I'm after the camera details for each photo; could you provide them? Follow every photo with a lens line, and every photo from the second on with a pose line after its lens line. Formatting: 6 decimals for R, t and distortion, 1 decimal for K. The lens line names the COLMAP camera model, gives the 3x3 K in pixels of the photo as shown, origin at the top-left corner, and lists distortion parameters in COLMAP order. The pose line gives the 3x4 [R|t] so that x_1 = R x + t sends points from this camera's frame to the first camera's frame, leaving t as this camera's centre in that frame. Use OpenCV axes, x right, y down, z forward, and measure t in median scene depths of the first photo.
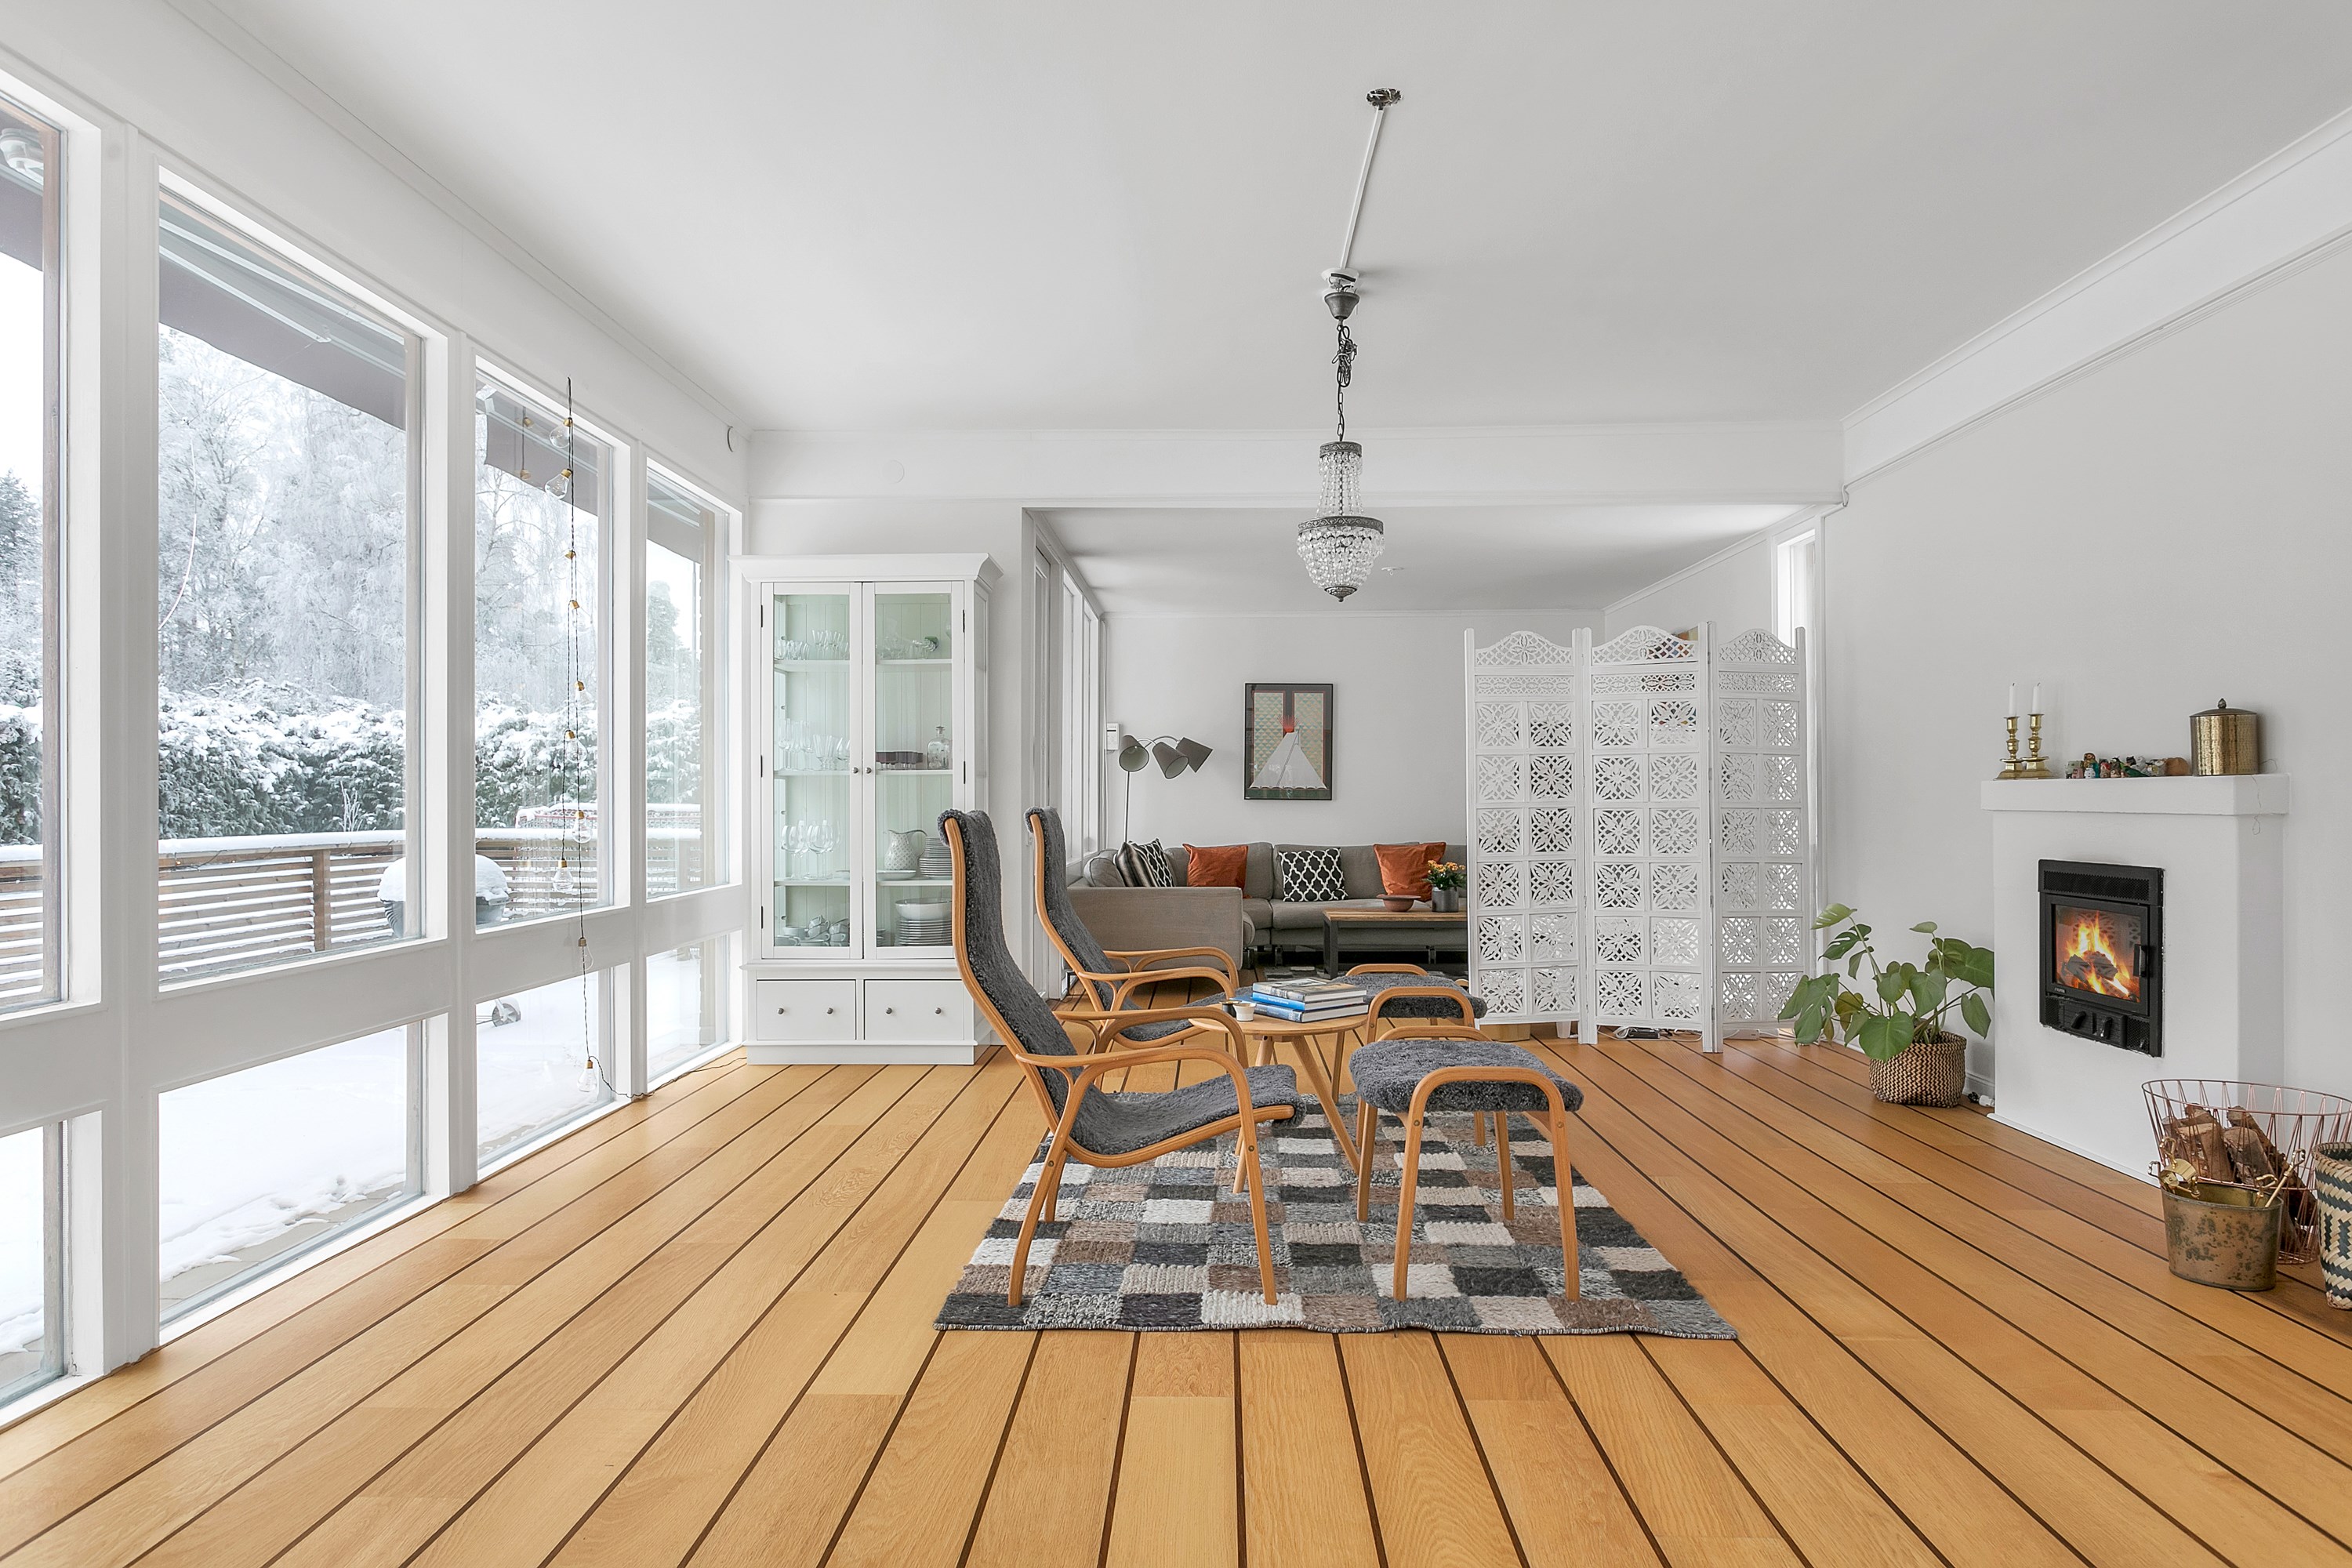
lens RADIAL K [[1423.5, 0, 1155.0], [0, 1423.5, 791.3], [0, 0, 1]] dist [-0.002600, -0.001217]
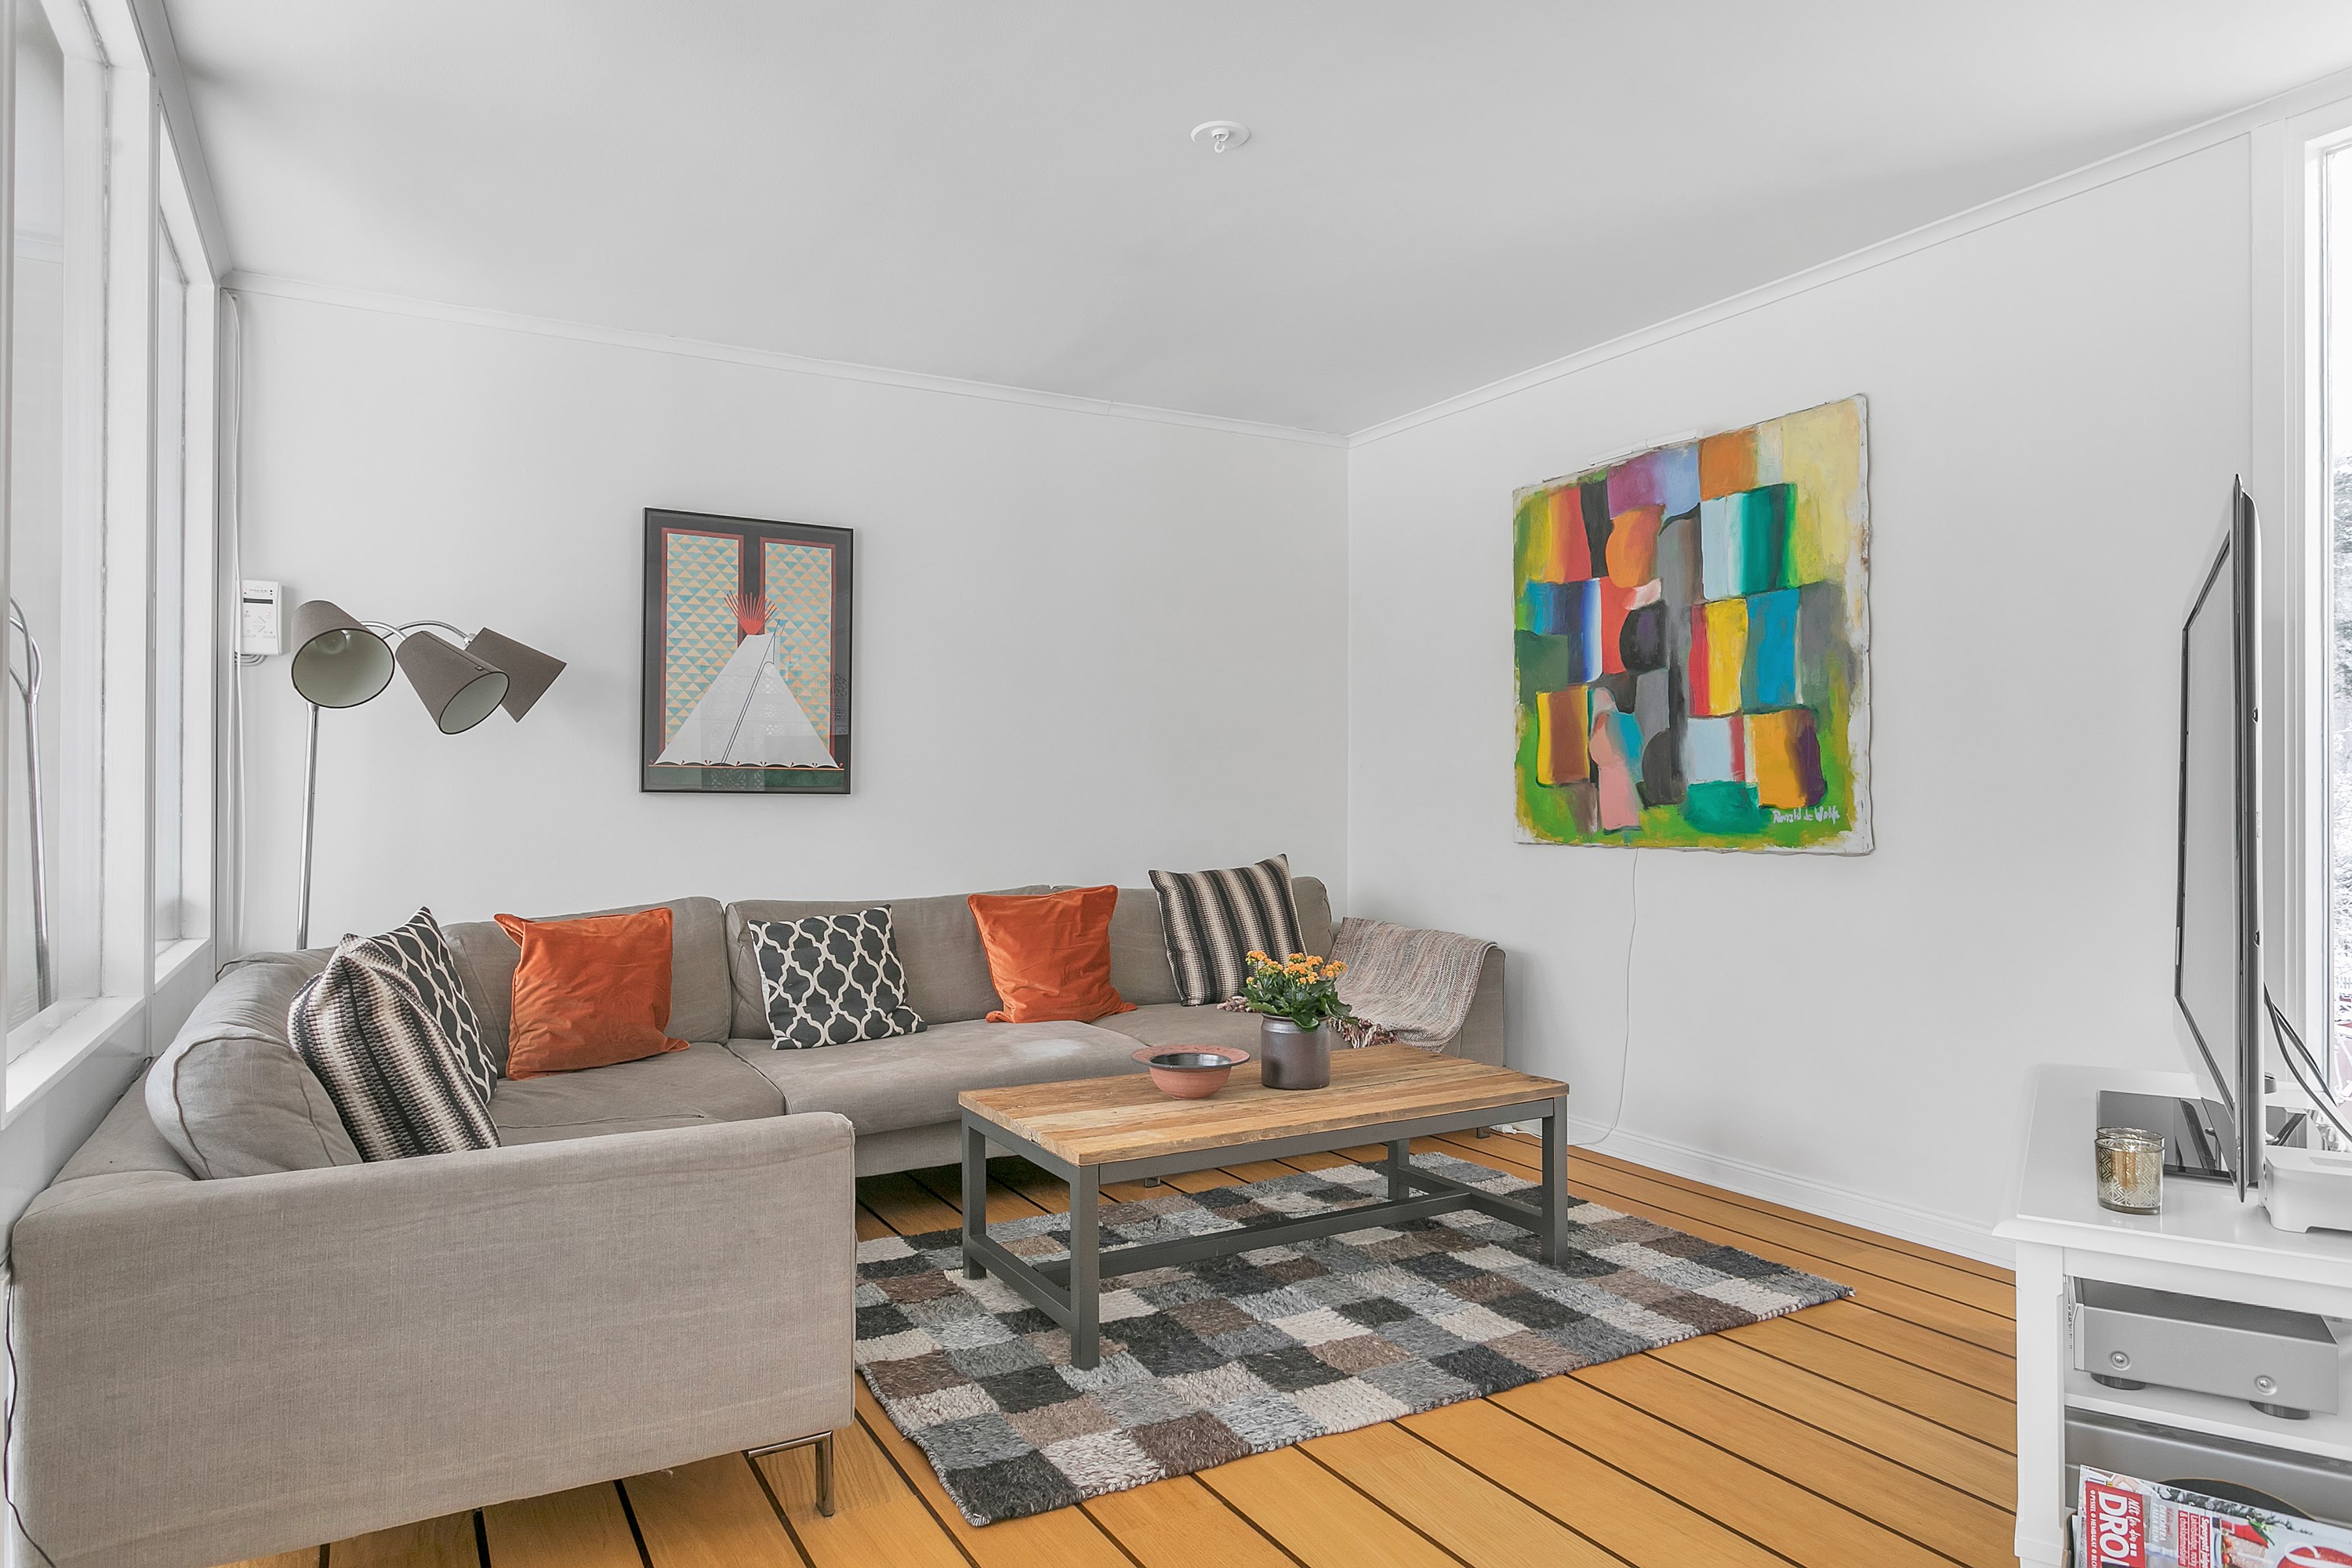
lens RADIAL K [[1423.5, 0, 1155.0], [0, 1423.5, 791.3], [0, 0, 1]] dist [-0.002600, -0.001217]
pose [[0.853261, 0.003294, 0.521474, -0.038484], [-0.005905, 0.999977, 0.003346, 0.005238], [-0.521451, -0.005934, 0.853261, 0.904018]]
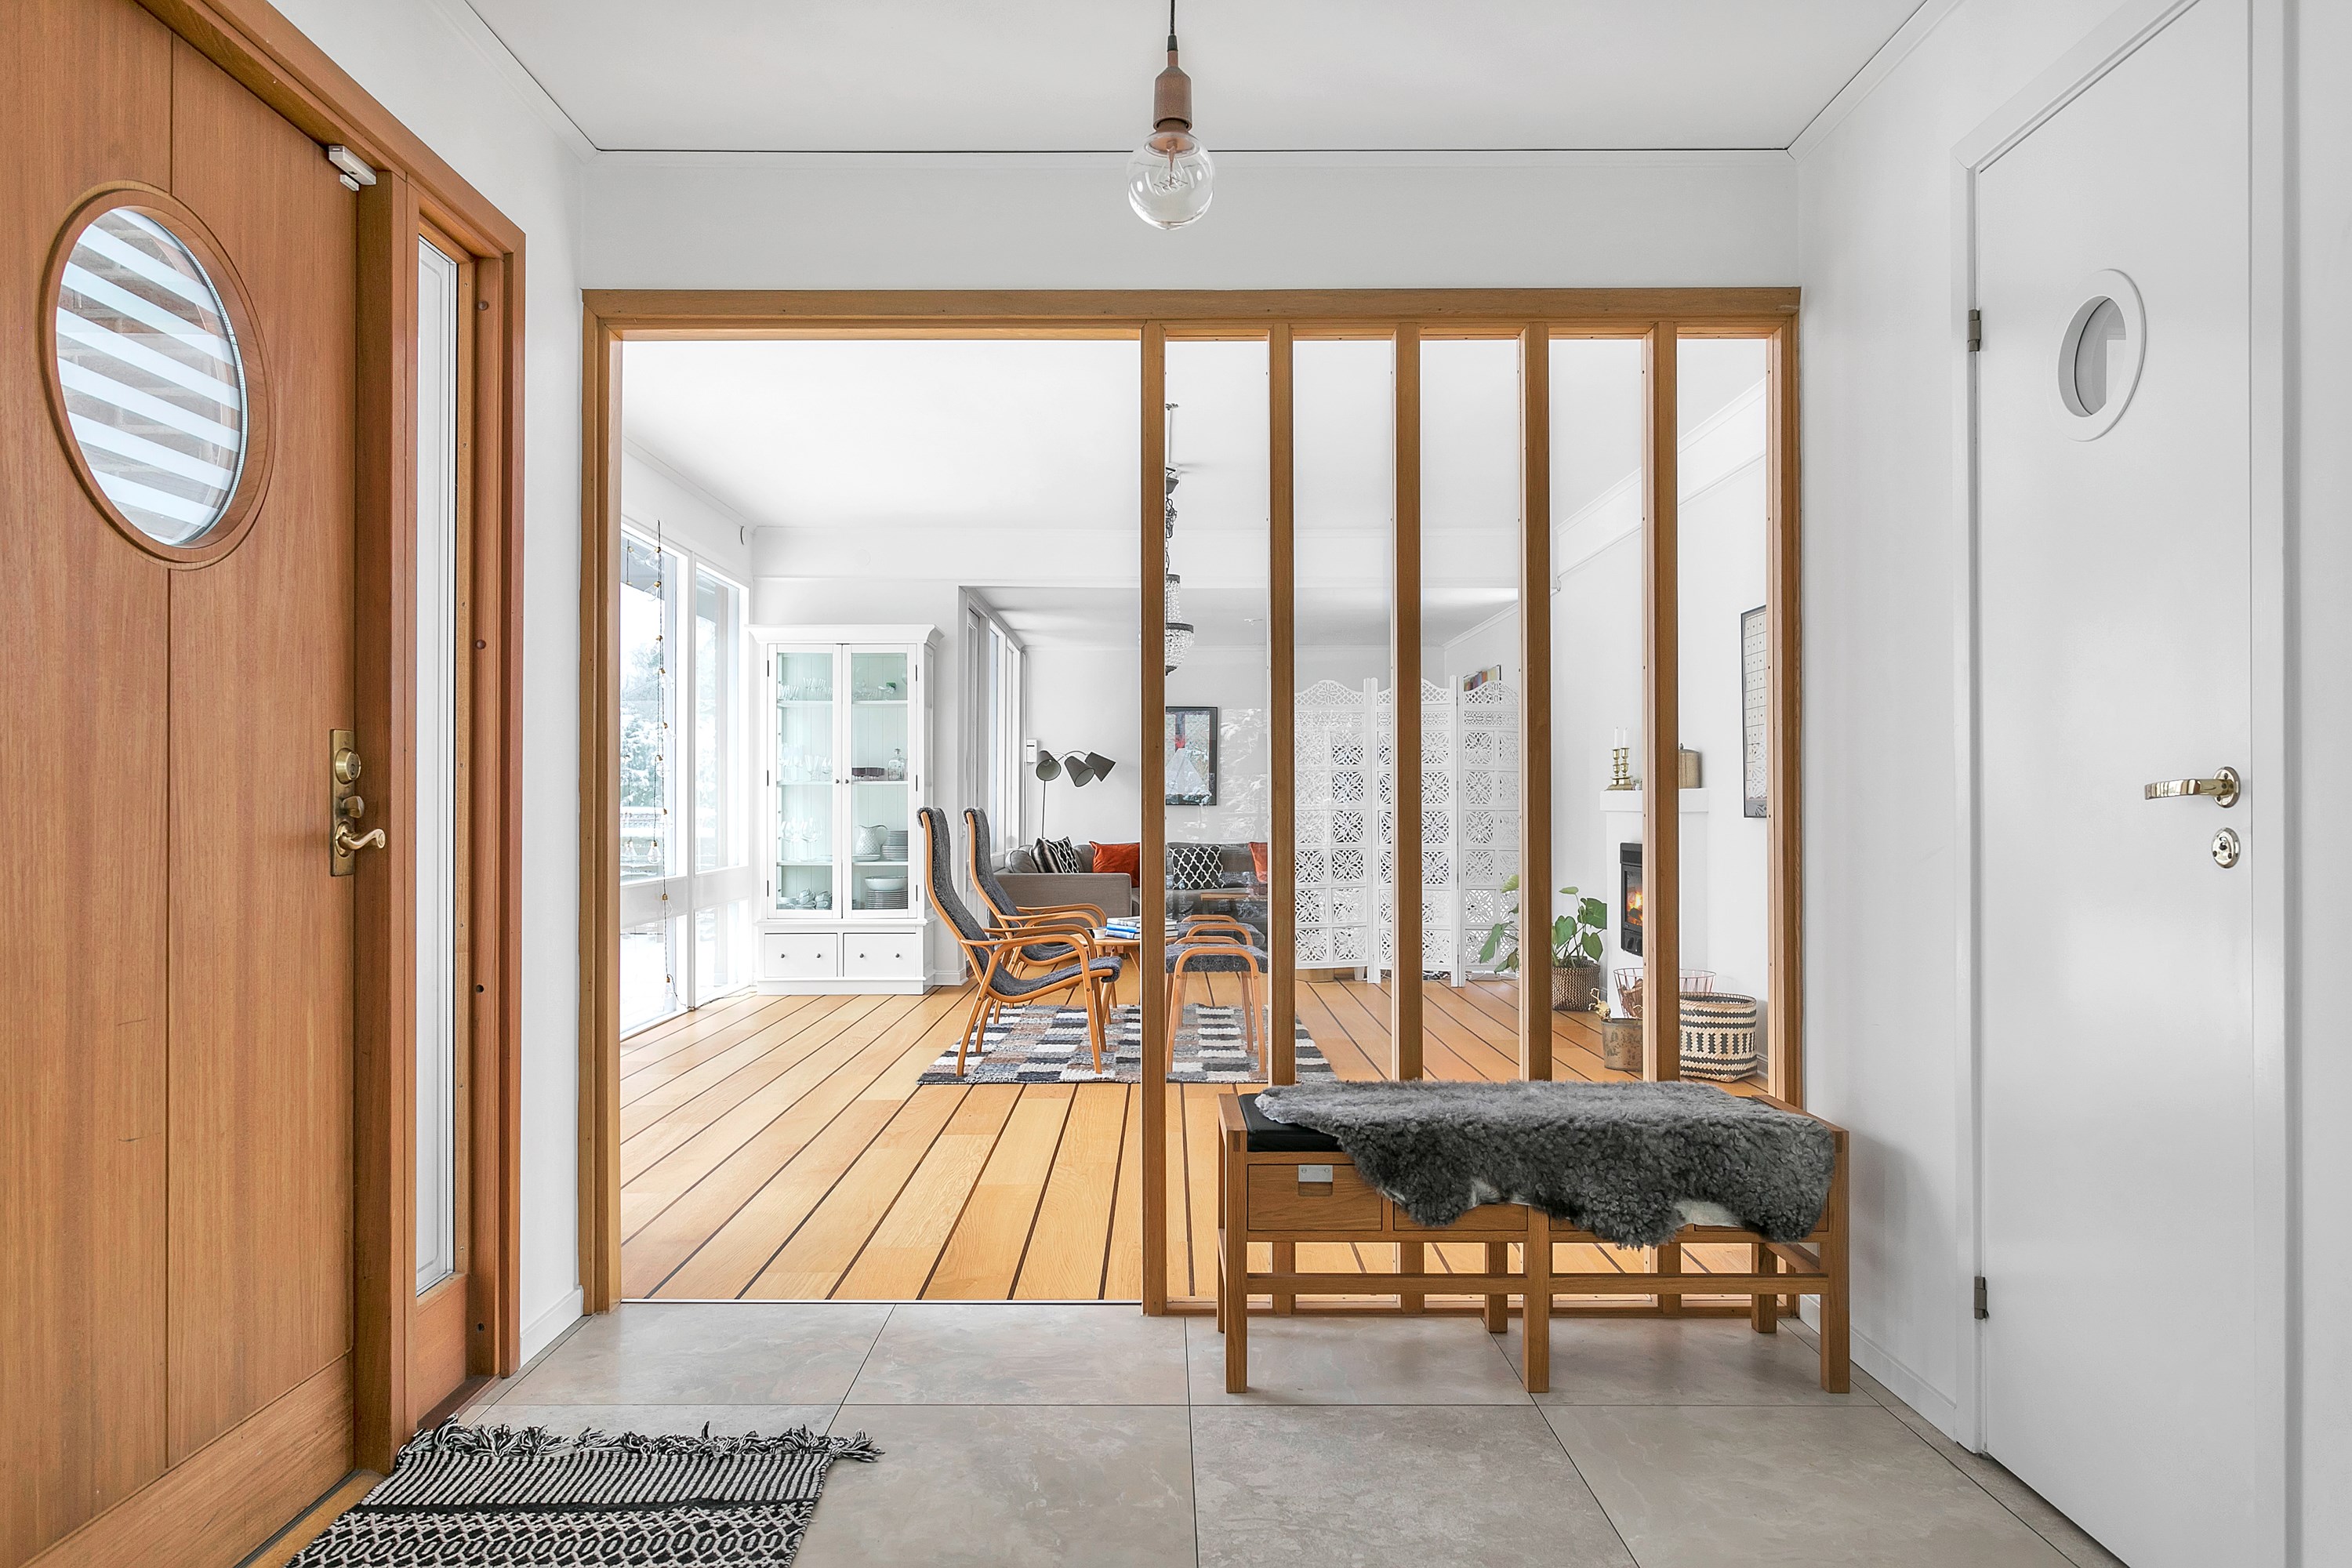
lens RADIAL K [[1571.5, 0, 1113.9], [0, 1571.5, 788.0], [0, 0, 1]] dist [-0.000945, -0.000015]
pose [[0.999914, 0.002570, 0.012847, 0.034496], [-0.002488, 0.999976, -0.006427, 0.000814], [-0.012863, 0.006394, 0.999897, -0.483006]]
